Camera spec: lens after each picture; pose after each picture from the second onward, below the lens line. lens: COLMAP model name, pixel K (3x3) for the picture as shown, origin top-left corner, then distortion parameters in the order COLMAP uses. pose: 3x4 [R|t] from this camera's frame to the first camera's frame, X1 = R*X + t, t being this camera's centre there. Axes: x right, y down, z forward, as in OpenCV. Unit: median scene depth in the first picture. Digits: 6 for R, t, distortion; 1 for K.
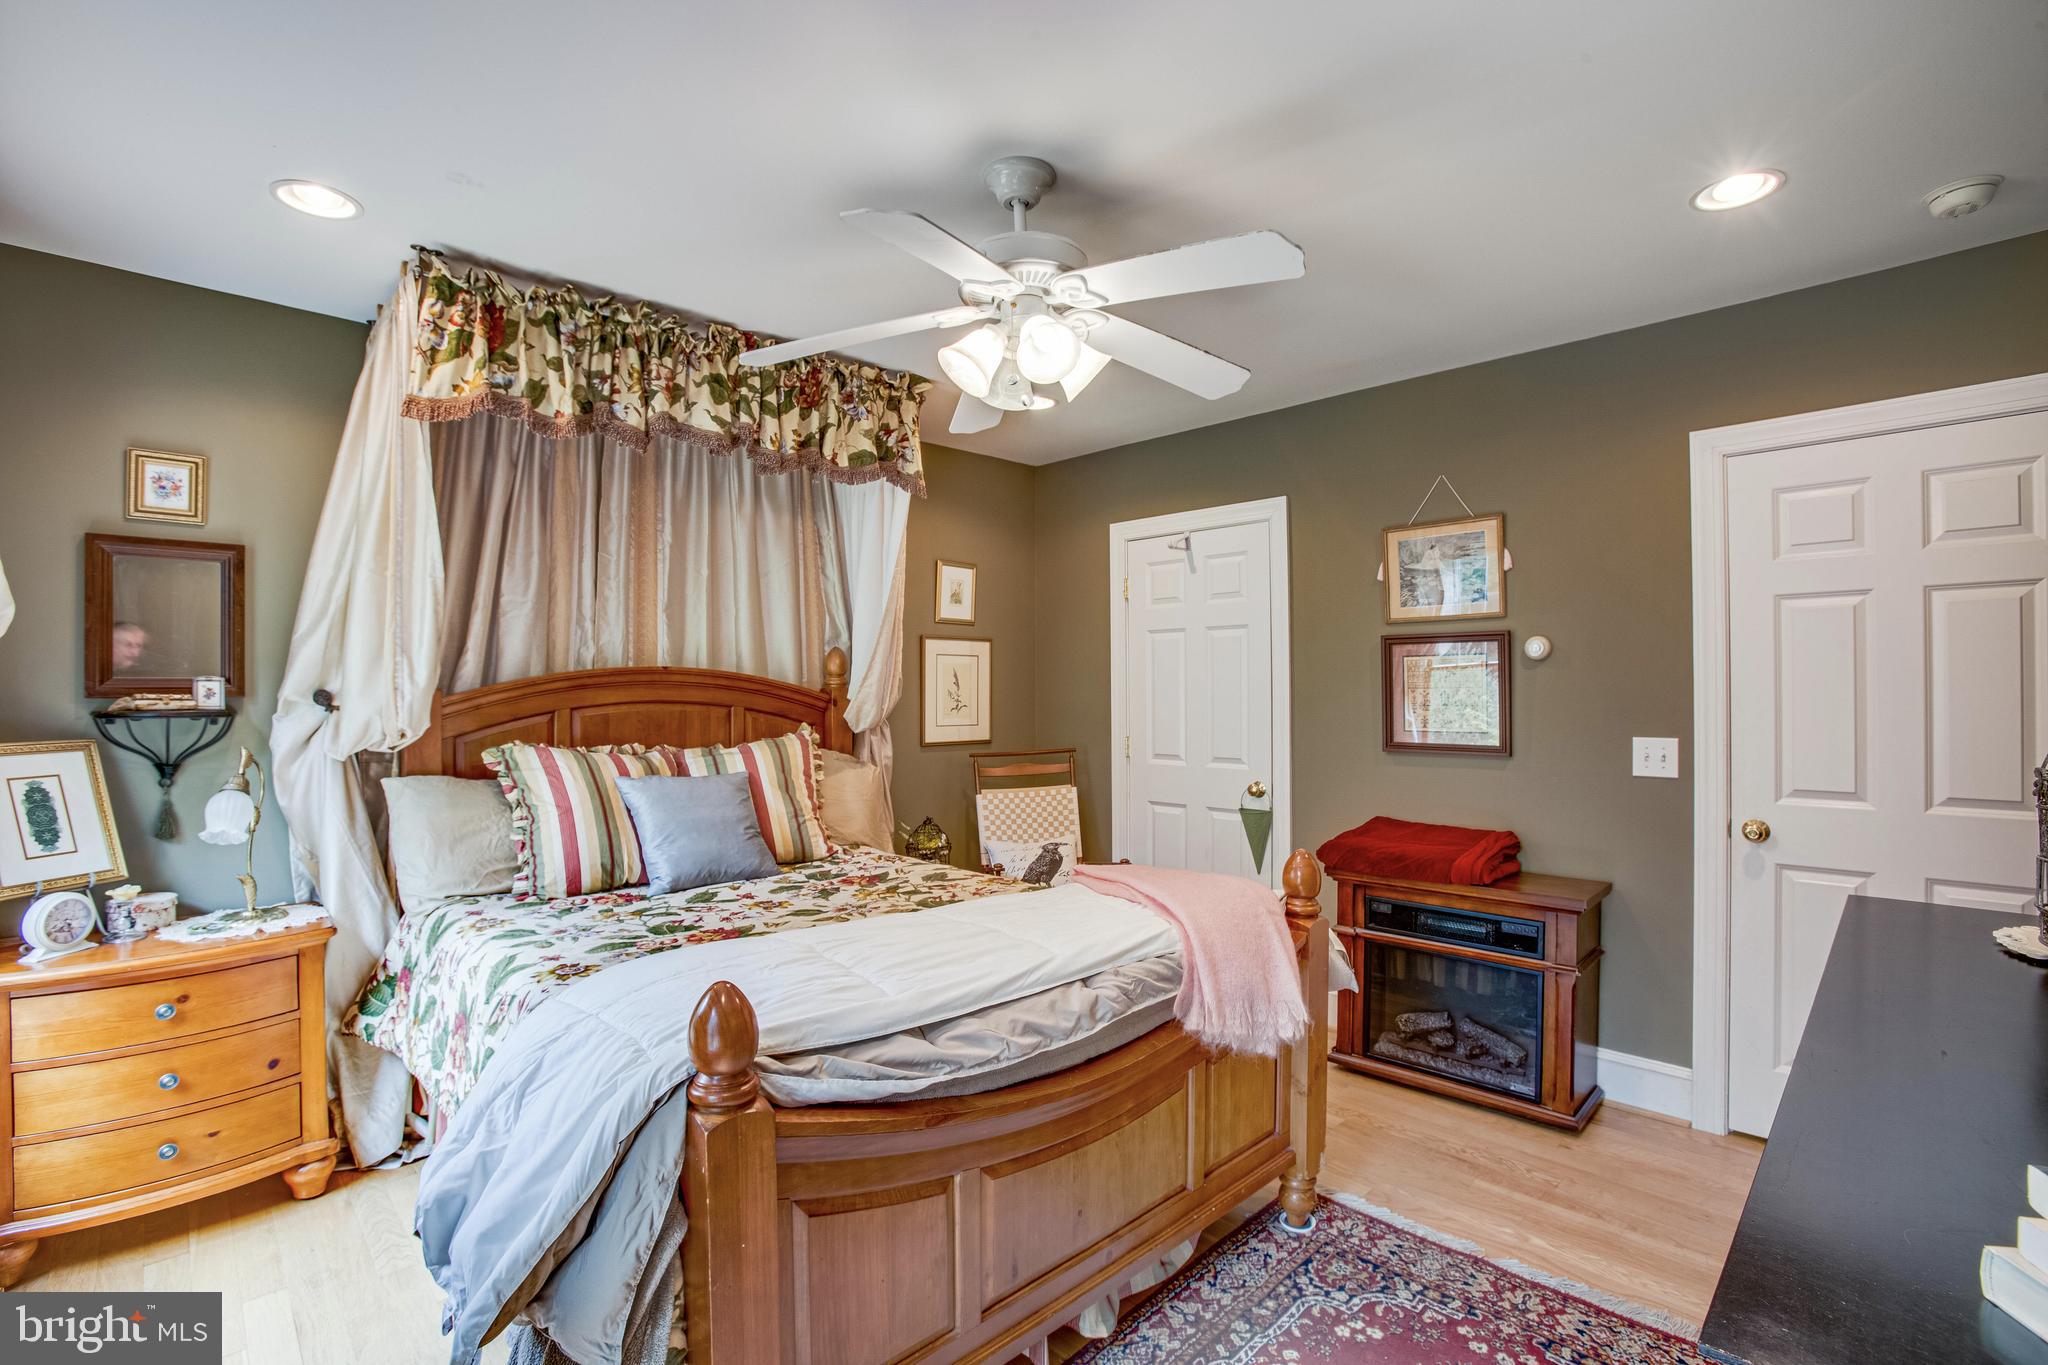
lens RADIAL K [[942.4, 0, 1012.2], [0, 942.4, 689.6], [0, 0, 1]] dist [-0.090306, 0.037270]
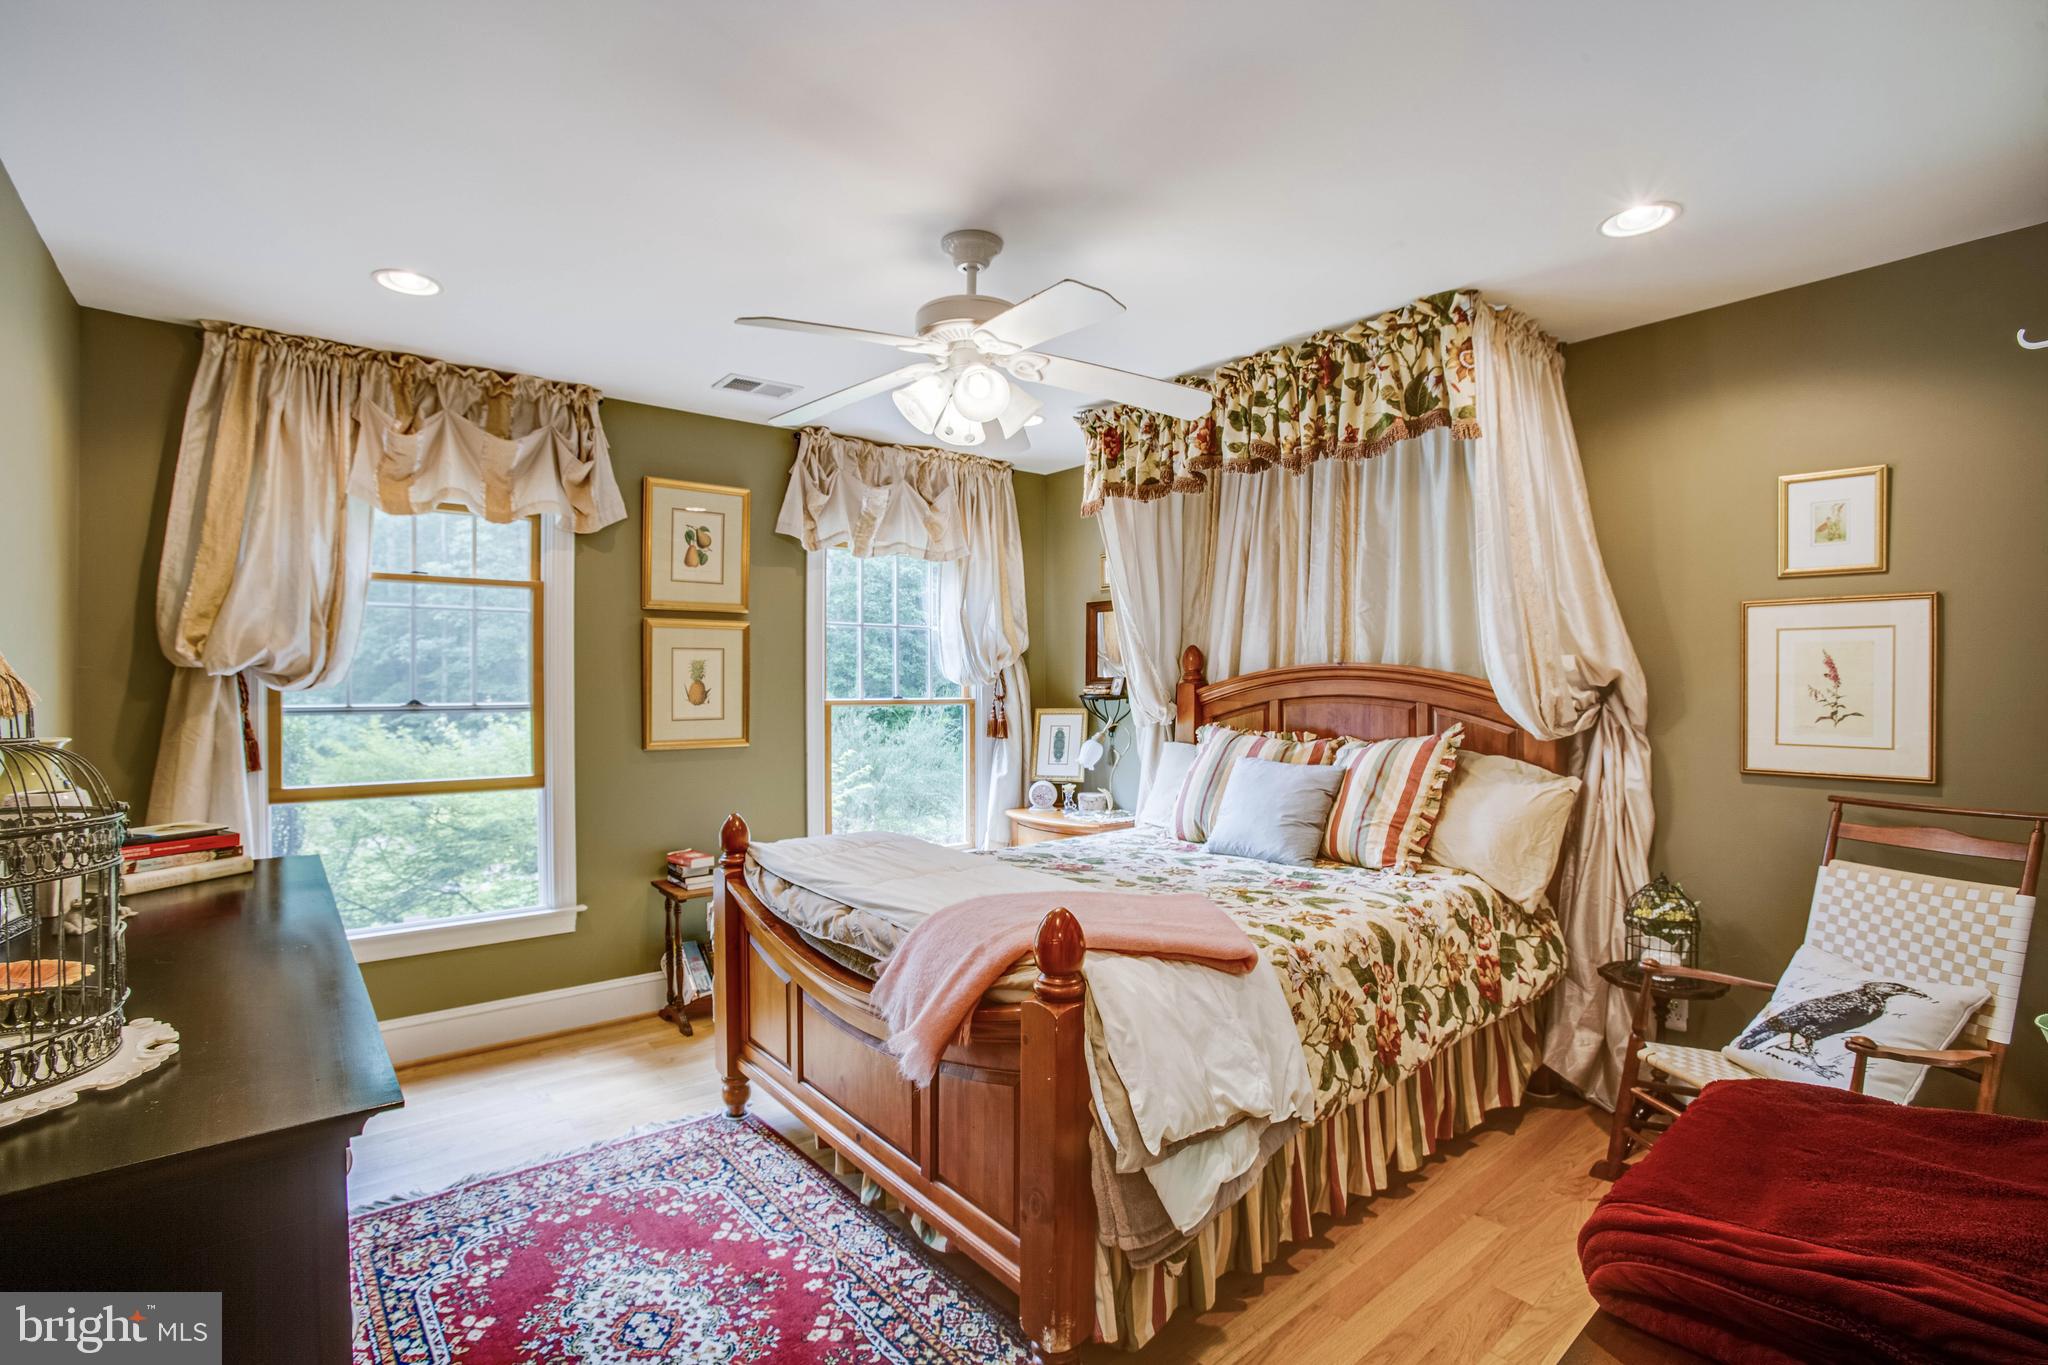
lens RADIAL K [[942.4, 0, 1012.2], [0, 942.4, 689.6], [0, 0, 1]] dist [-0.090306, 0.037270]
pose [[-0.077468, 0.012474, -0.996917, 0.650803], [0.003336, 0.999919, 0.012252, -0.007656], [0.996989, -0.002377, -0.077504, 0.632842]]
